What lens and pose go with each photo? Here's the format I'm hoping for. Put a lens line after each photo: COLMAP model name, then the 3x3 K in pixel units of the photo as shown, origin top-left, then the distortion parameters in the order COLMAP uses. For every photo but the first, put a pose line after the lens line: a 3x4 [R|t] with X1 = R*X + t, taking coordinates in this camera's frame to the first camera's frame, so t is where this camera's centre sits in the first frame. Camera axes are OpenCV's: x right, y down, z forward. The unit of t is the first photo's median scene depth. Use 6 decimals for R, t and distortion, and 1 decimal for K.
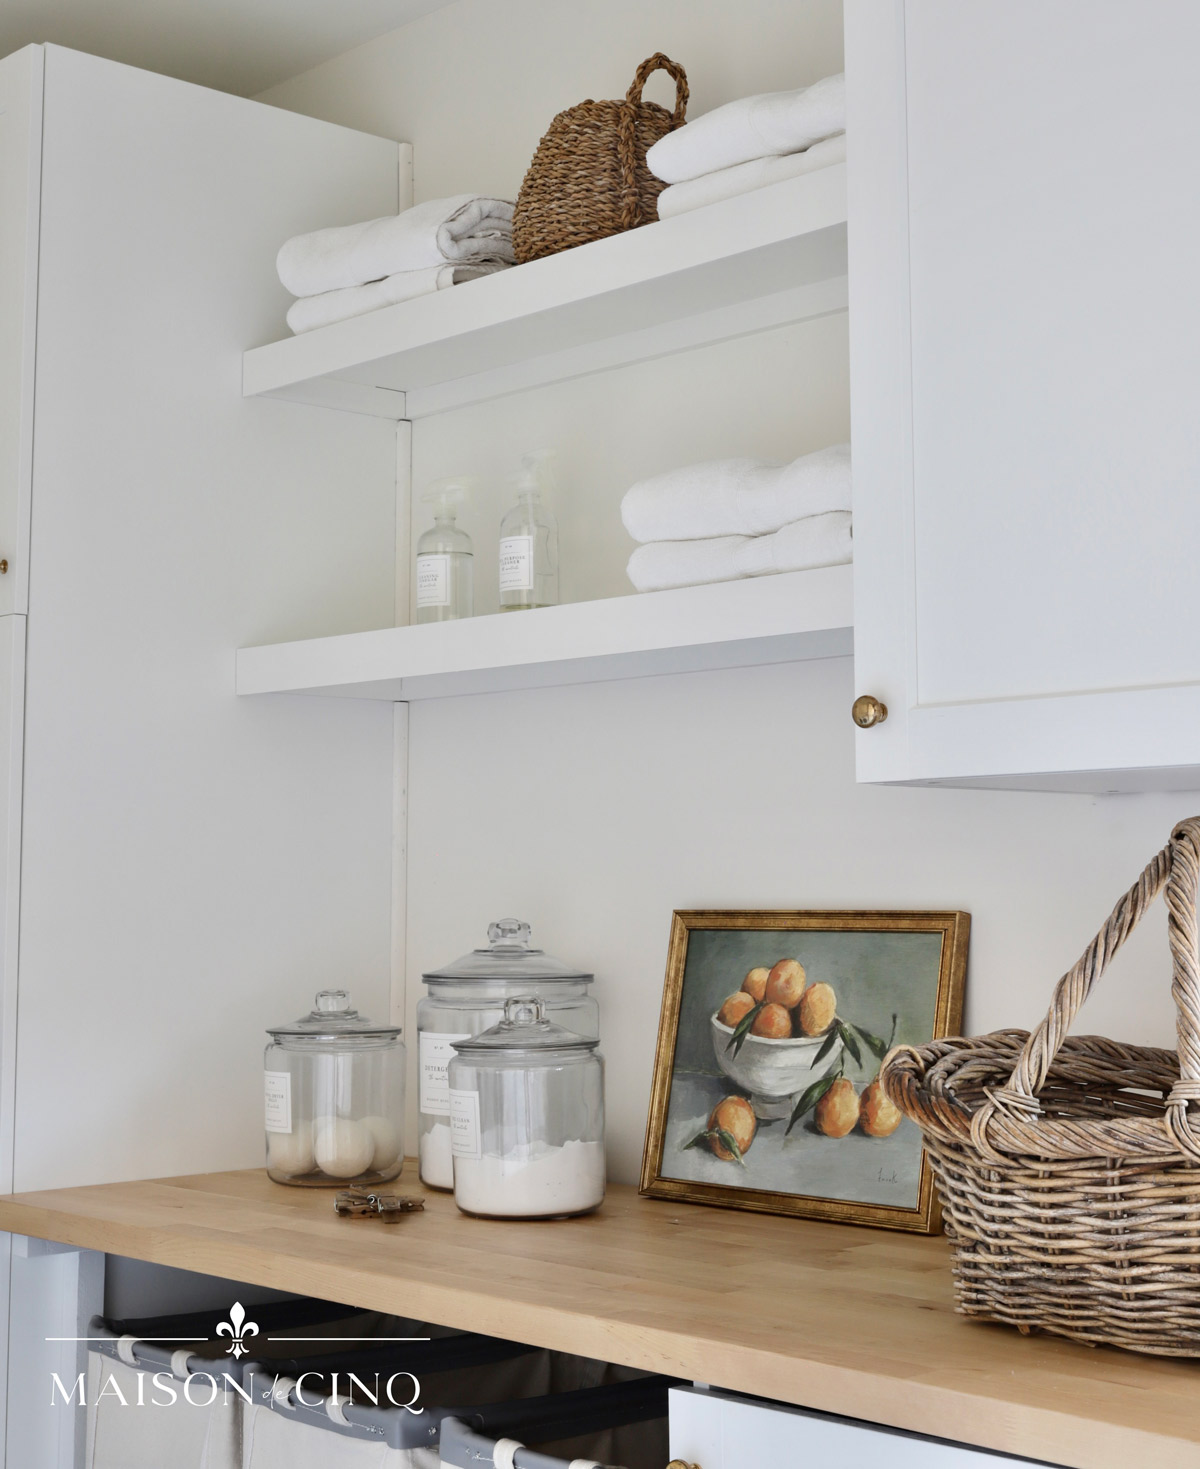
lens RADIAL K [[2253.5, 0, 607.2], [0, 2253.5, 678.0], [0, 0, 1]] dist [-0.005608, 0.000000]
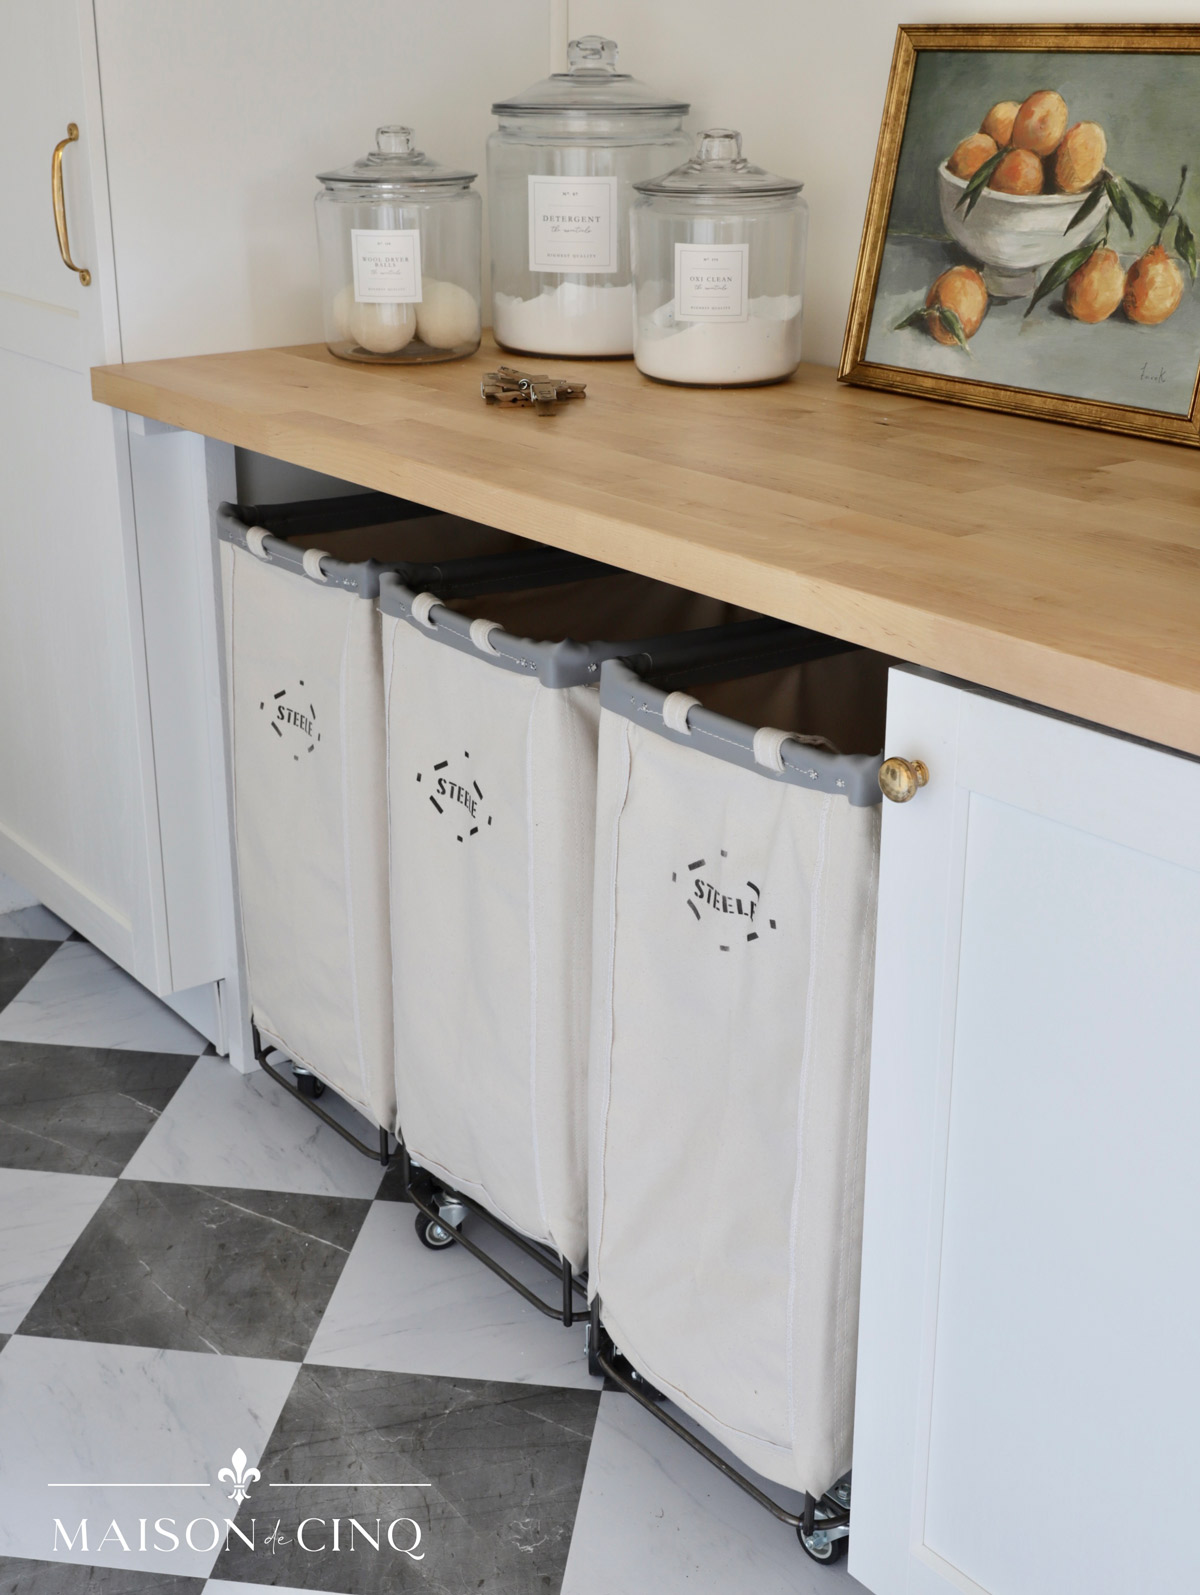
lens RADIAL K [[1989.3, 0, 605.9], [0, 1989.3, 799.8], [0, 0, 1]] dist [0.011404, 0.000000]
pose [[0.996771, 0.035384, -0.072075, -0.013754], [0.000602, 0.894340, 0.447387, 0.035013], [0.080289, -0.445986, 0.891432, 0.258455]]
